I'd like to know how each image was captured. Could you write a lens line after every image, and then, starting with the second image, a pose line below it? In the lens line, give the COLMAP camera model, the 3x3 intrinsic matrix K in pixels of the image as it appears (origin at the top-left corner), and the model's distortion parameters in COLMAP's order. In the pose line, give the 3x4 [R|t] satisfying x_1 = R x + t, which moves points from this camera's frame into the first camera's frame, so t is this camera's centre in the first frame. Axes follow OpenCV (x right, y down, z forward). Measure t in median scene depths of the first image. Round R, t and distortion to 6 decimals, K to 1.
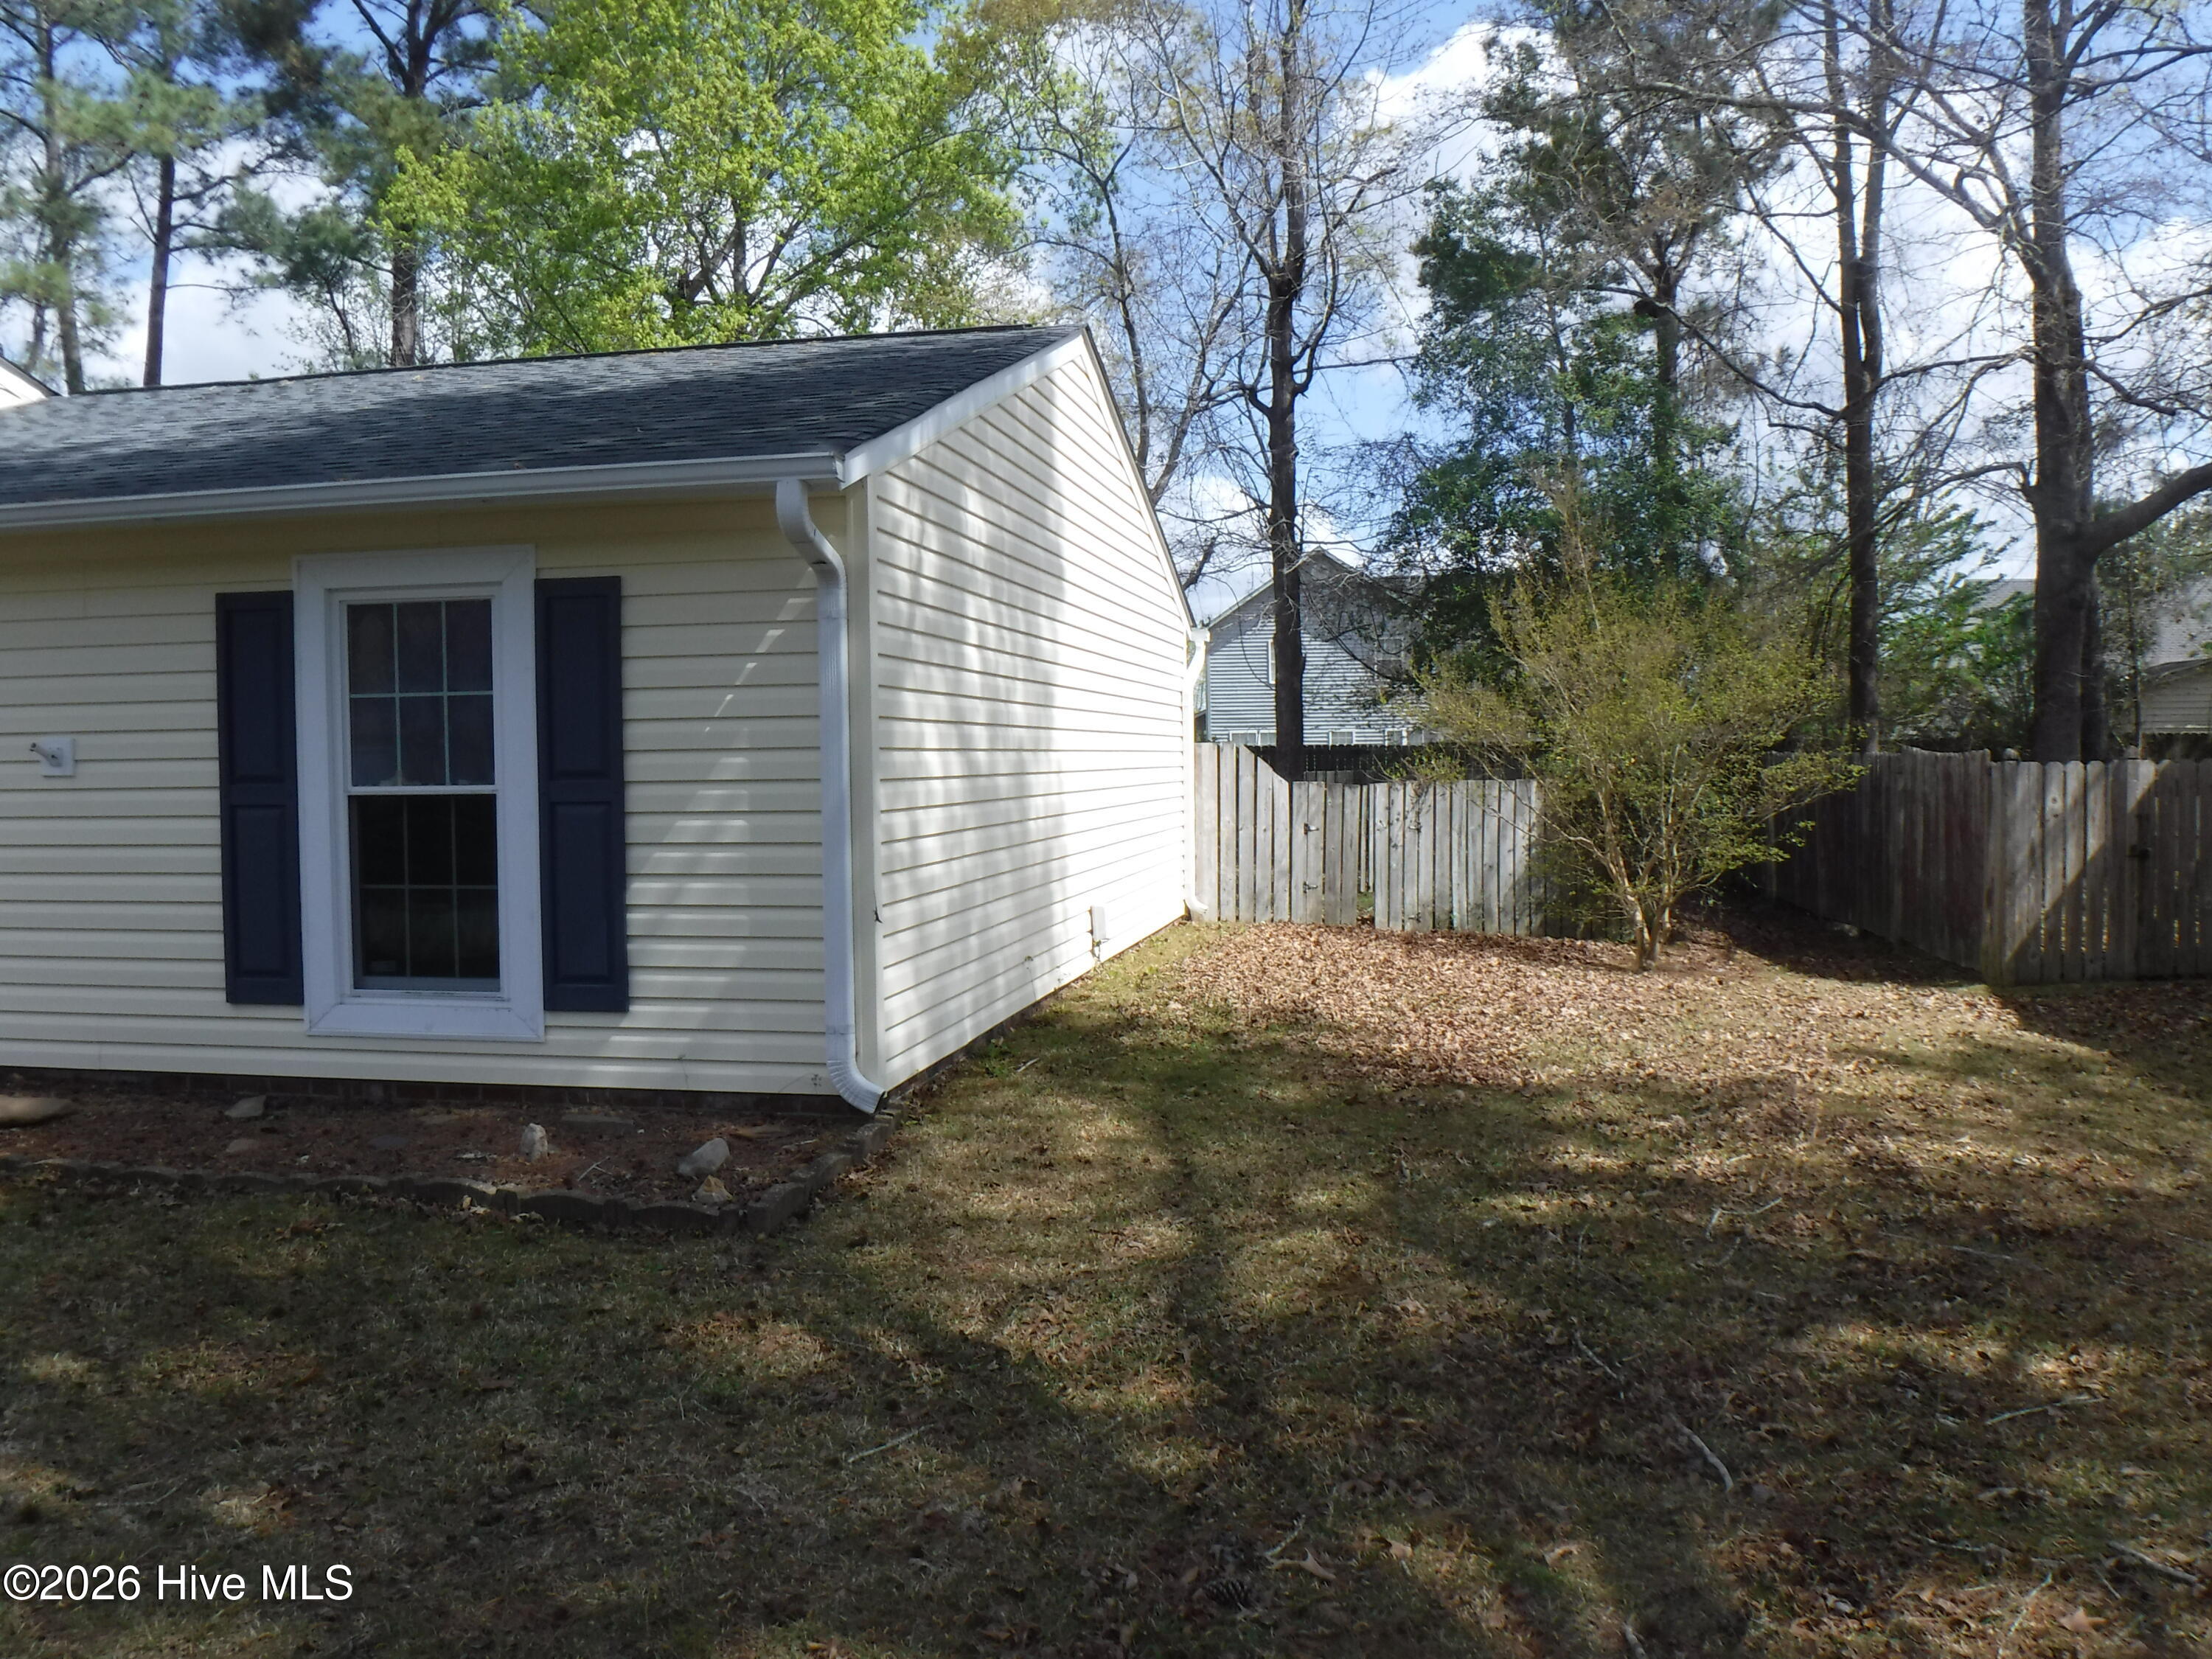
lens RADIAL K [[1804.0, 0, 1096.6], [0, 1804.0, 820.2], [0, 0, 1]] dist [-0.109628, 0.031730]
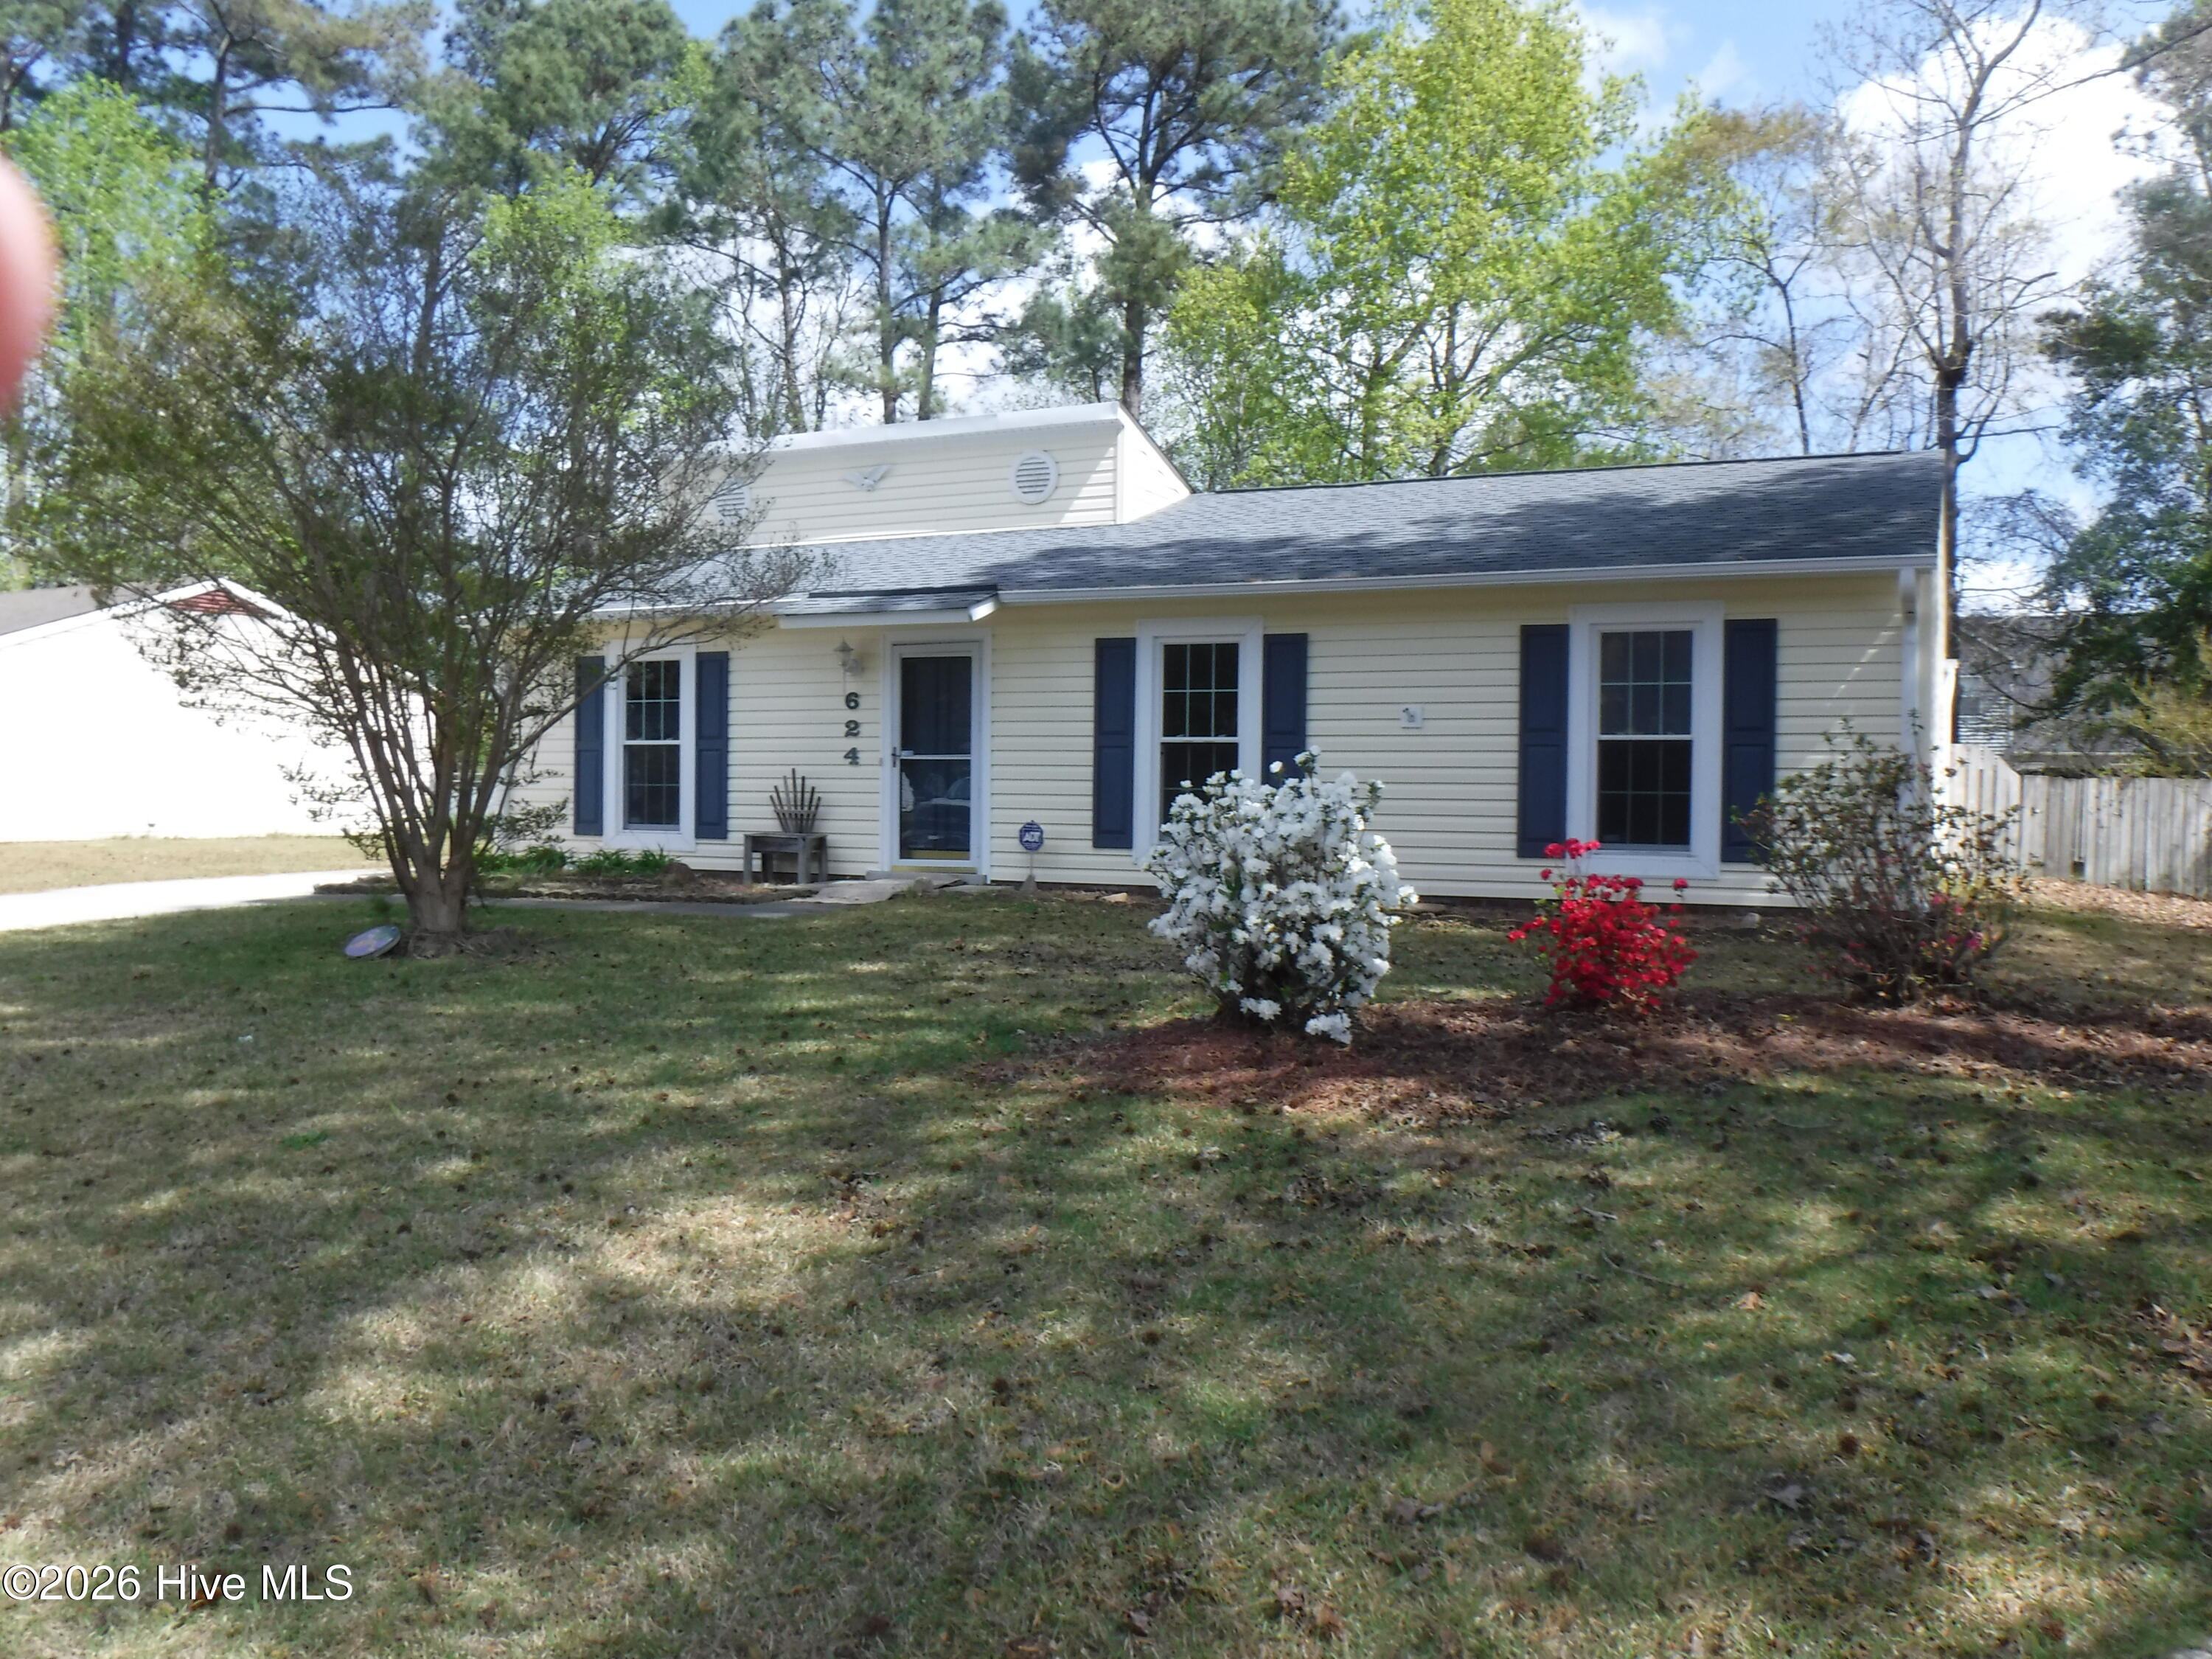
lens RADIAL K [[1804.0, 0, 1118.2], [0, 1804.0, 834.8], [0, 0, 1]] dist [-0.109628, 0.031730]
pose [[0.967761, 0.024687, -0.250658, -0.429086], [-0.028114, 0.999554, -0.010101, 0.110646], [0.250297, 0.016822, 0.968023, -0.839616]]
